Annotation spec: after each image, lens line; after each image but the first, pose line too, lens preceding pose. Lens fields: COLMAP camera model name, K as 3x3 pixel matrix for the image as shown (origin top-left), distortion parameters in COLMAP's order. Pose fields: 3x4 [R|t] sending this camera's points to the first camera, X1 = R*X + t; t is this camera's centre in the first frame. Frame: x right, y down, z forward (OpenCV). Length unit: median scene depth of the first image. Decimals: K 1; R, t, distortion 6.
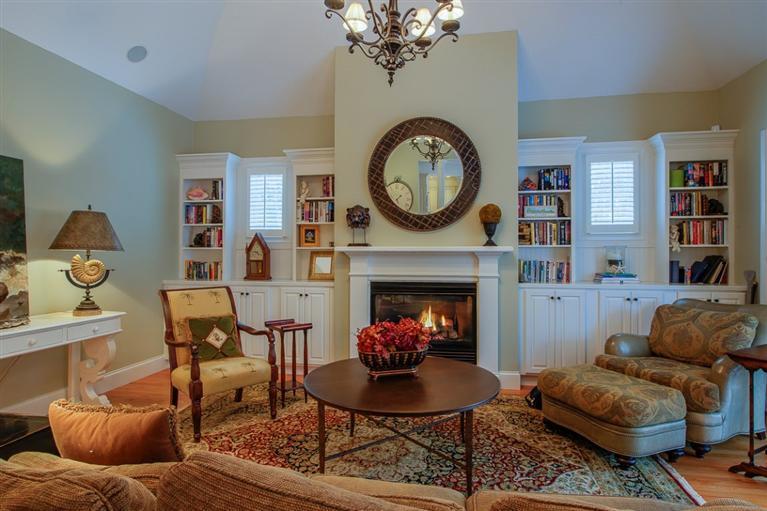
lens RADIAL K [[434.0, 0, 383.5], [0, 434.0, 255.5], [0, 0, 1]] dist [-0.007115, -0.000767]
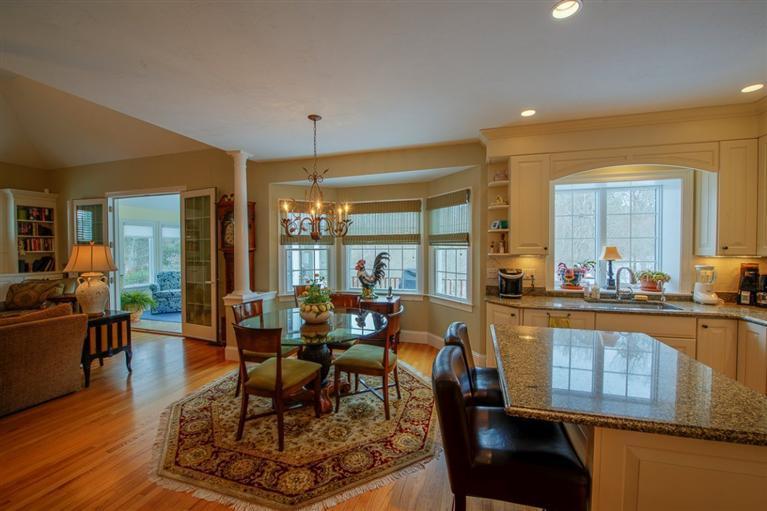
lens RADIAL K [[308.0, 0, 383.5], [0, 308.0, 255.5], [0, 0, 1]] dist [-0.023761, -0.000095]
pose [[0.114144, -0.023347, 0.993190, -0.392284], [0.006725, 0.999719, 0.022727, -0.024667], [-0.993441, 0.004085, 0.114269, -0.651810]]
